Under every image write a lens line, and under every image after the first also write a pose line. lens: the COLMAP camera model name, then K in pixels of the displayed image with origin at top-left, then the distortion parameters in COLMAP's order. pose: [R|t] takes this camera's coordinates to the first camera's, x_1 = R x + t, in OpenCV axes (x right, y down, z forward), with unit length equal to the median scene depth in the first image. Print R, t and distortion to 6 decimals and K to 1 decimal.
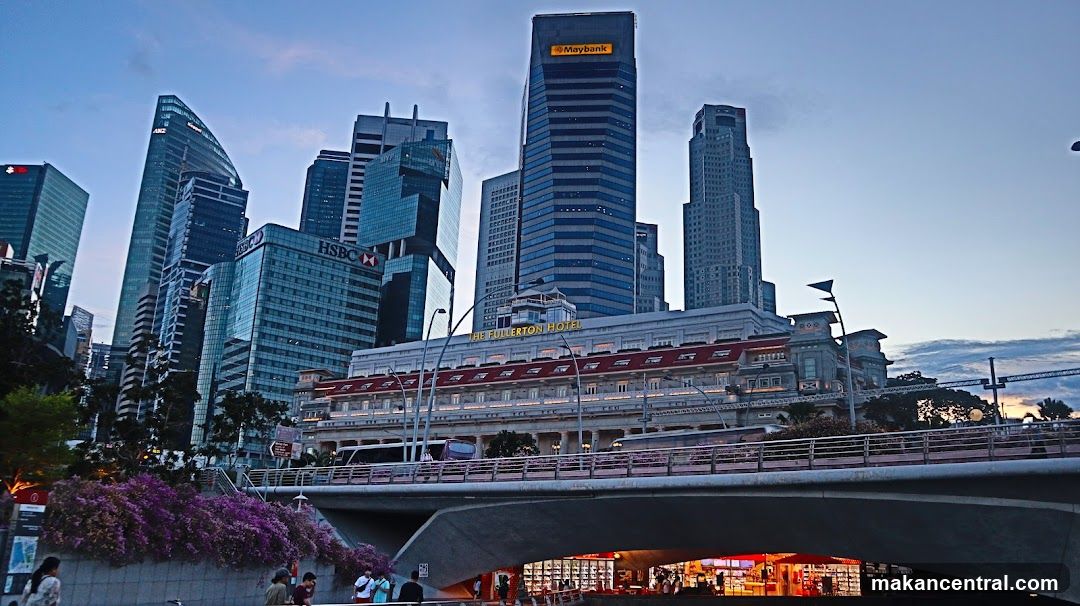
lens RADIAL K [[936.7, 0, 603.2], [0, 936.7, 322.2], [0, 0, 1]] dist [-0.127658, 0.176555]
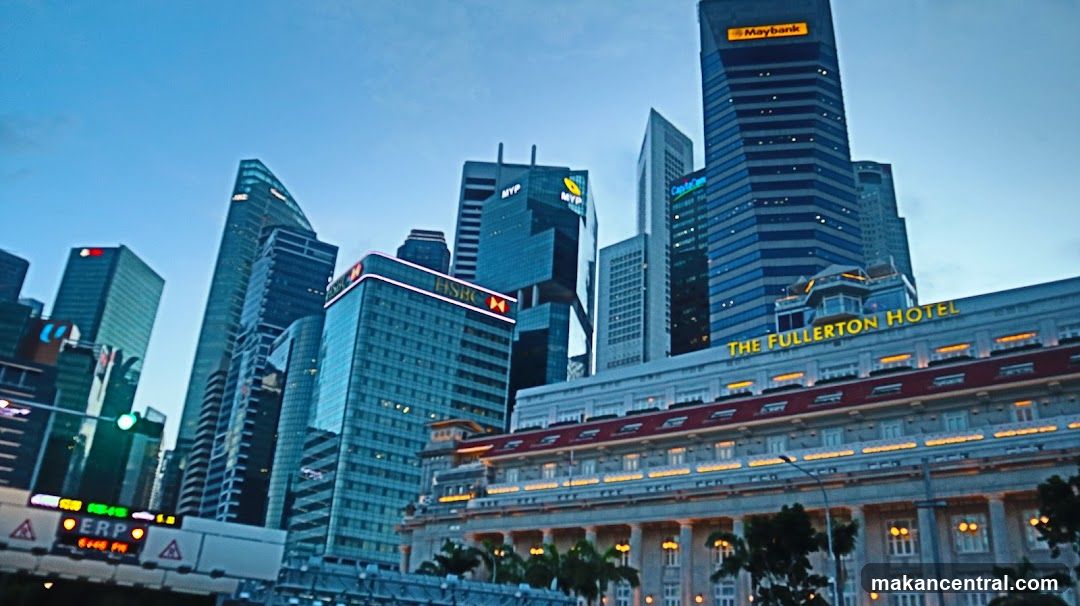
lens RADIAL K [[936.7, 0, 603.2], [0, 936.7, 322.2], [0, 0, 1]] dist [-0.127658, 0.176555]
pose [[0.996961, -0.022545, -0.074566, -0.101160], [0.013274, 0.992372, -0.122562, 0.039595], [0.076761, 0.121200, 0.989656, 0.231399]]
